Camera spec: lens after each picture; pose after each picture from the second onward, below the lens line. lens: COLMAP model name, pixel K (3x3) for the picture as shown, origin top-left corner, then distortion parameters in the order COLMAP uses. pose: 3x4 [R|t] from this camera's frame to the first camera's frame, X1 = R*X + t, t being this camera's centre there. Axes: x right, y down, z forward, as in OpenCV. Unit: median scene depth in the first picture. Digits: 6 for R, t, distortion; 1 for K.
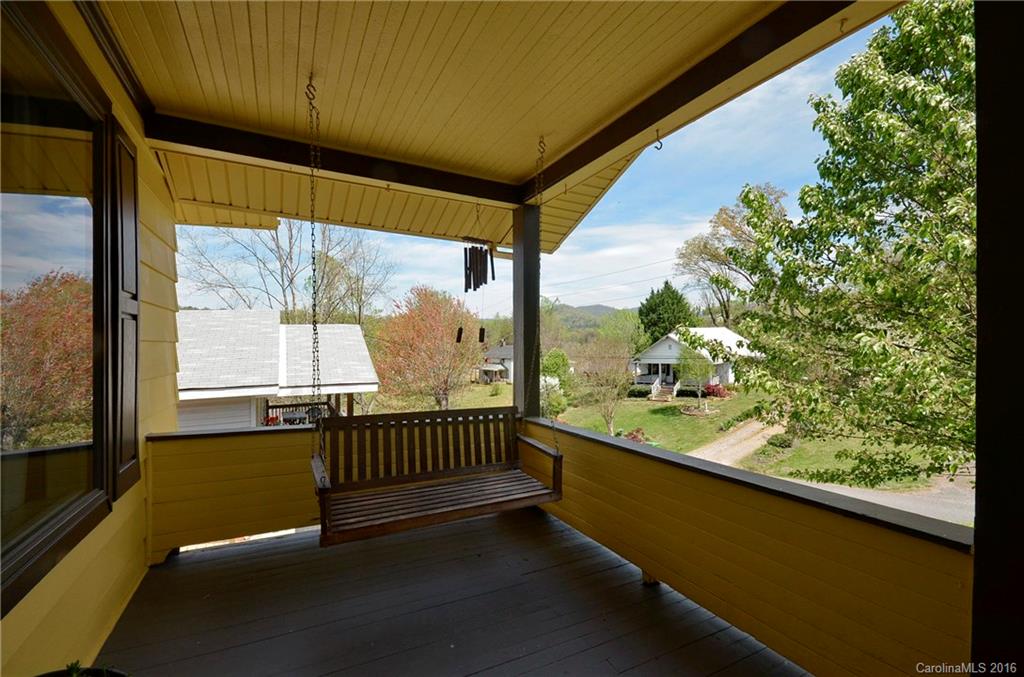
lens RADIAL K [[453.9, 0, 514.3], [0, 453.9, 341.8], [0, 0, 1]] dist [-0.003142, -0.000105]
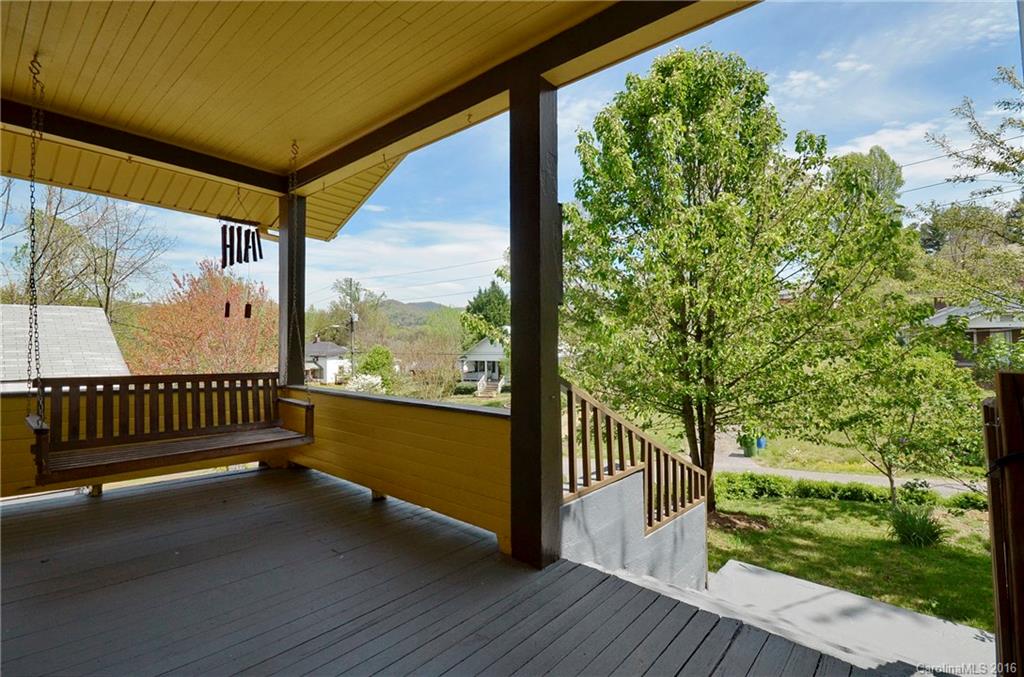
lens RADIAL K [[471.7, 0, 509.9], [0, 471.7, 332.2], [0, 0, 1]] dist [0.137864, -0.055868]
pose [[0.941353, 0.014328, 0.337120, 0.124642], [-0.007757, 0.999753, -0.020830, 0.058022], [-0.337335, 0.016993, 0.941231, -0.299188]]
